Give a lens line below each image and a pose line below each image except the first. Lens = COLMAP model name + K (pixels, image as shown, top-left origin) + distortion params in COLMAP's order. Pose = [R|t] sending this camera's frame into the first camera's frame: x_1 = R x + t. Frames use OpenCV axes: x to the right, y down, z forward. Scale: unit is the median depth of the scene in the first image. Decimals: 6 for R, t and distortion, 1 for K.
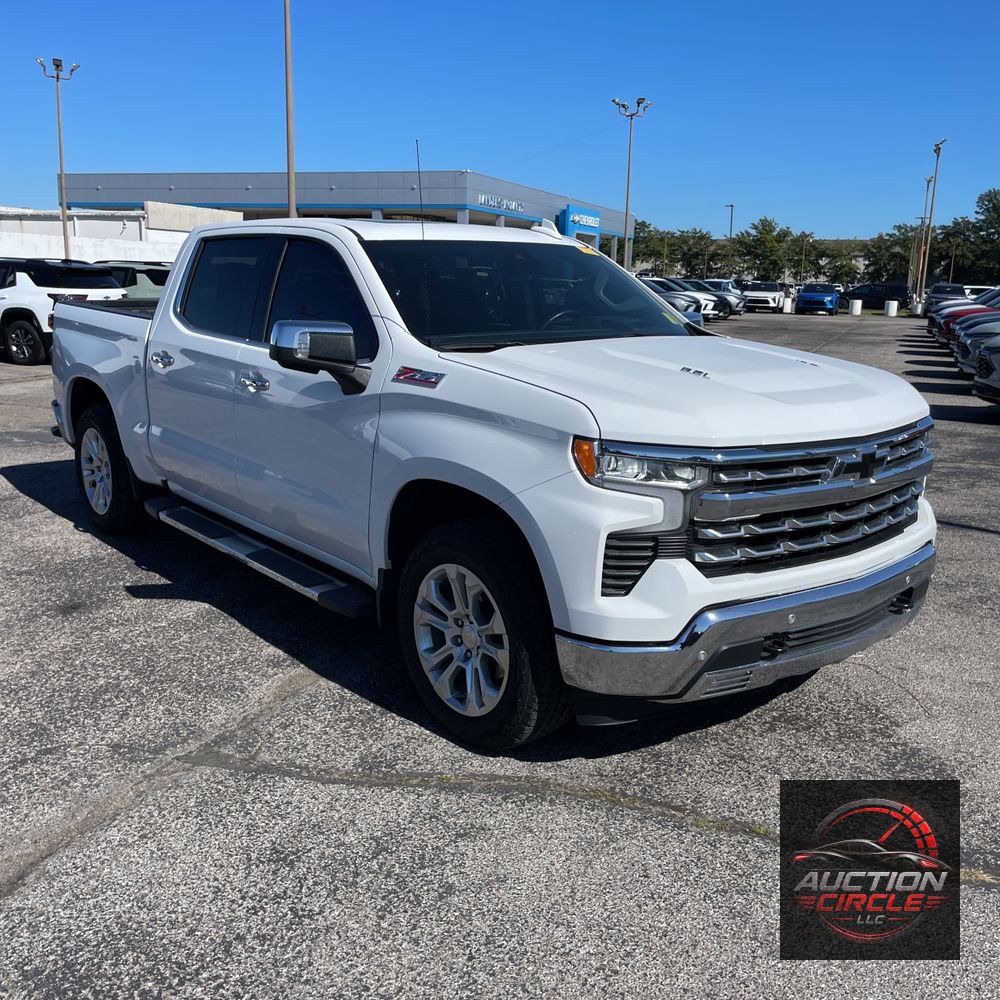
lens RADIAL K [[1026.6, 0, 498.1], [0, 1026.6, 495.0], [0, 0, 1]] dist [0.033874, 0.000000]
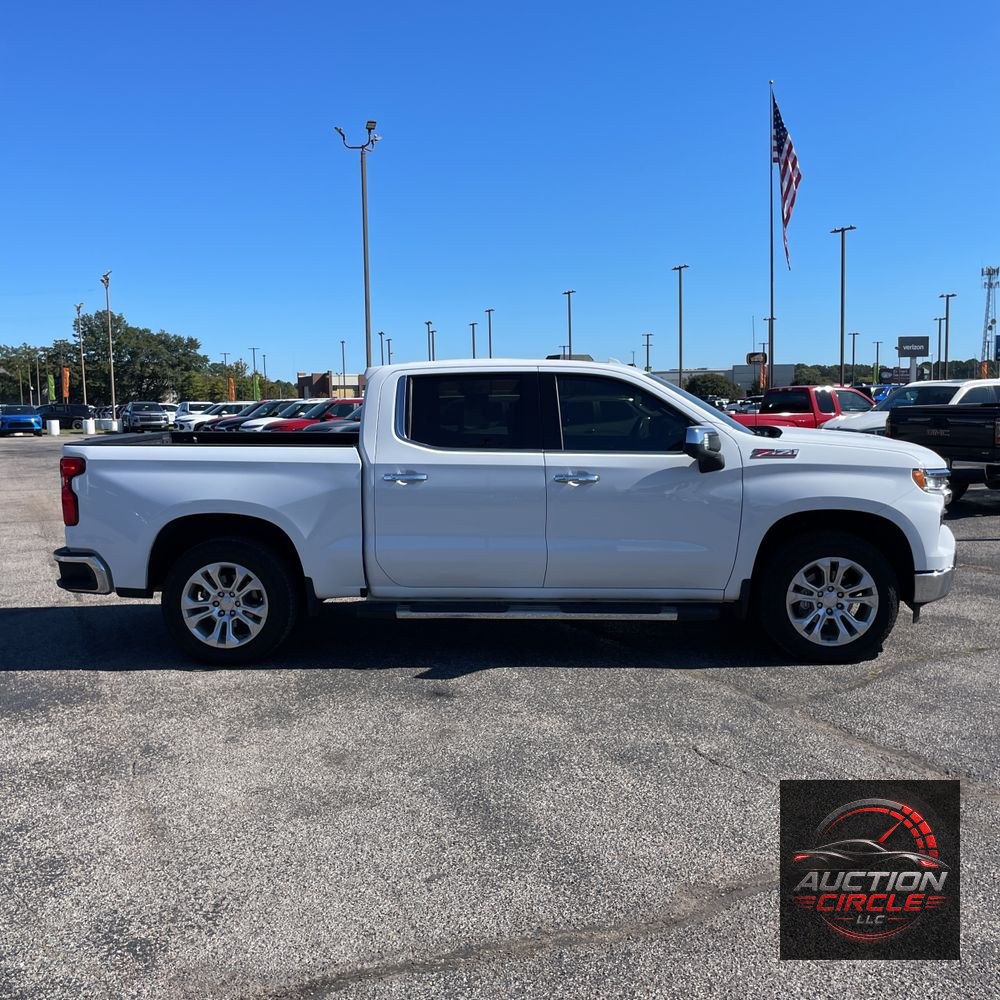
lens RADIAL K [[1026.6, 0, 500.8], [0, 1026.6, 497.5], [0, 0, 1]] dist [0.033874, 0.000000]
pose [[0.674982, -0.107860, 0.729908, -1.454165], [0.187339, 0.981892, -0.028145, -0.074348], [-0.713655, 0.155738, 0.682966, 0.175306]]
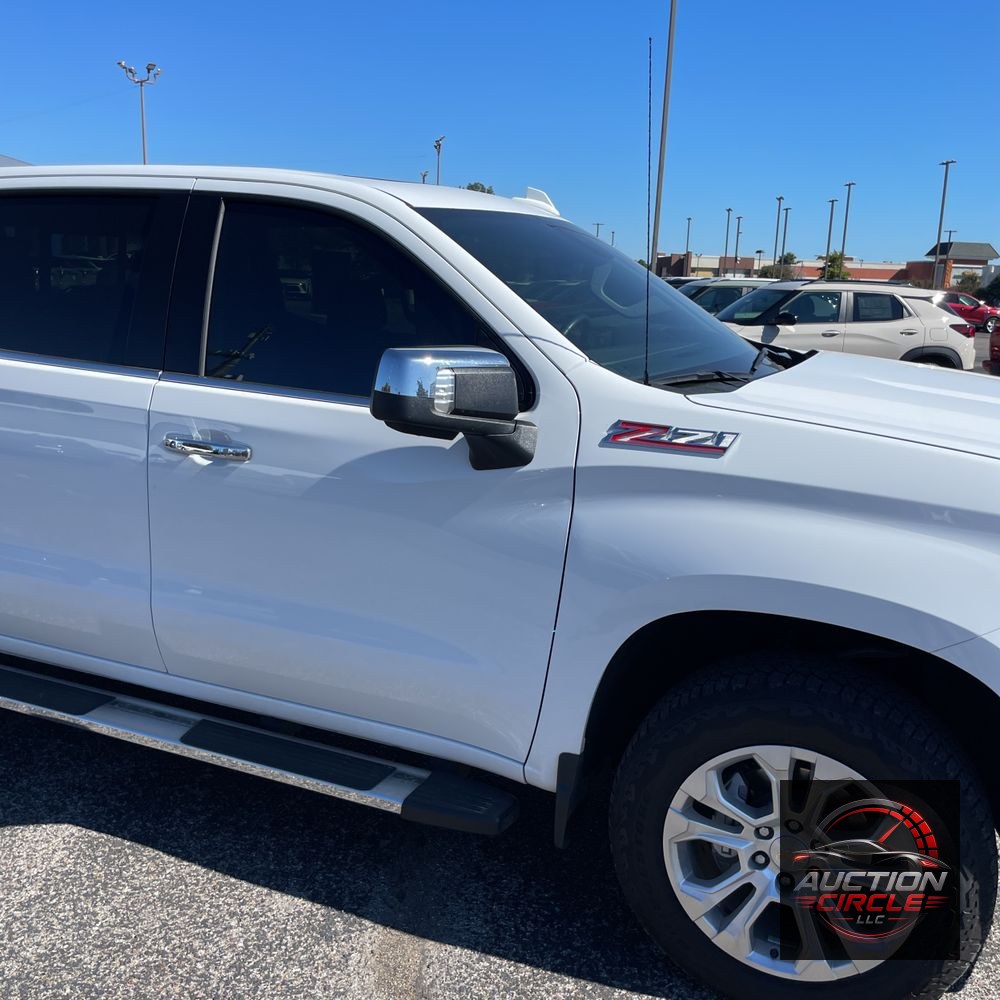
lens RADIAL K [[1026.6, 0, 494.3], [0, 1026.6, 502.9], [0, 0, 1]] dist [0.033874, 0.000000]
pose [[0.889828, -0.092462, 0.446830, -0.398313], [0.083125, 0.995716, 0.040506, -0.100430], [-0.448661, 0.001099, 0.893701, 0.468223]]
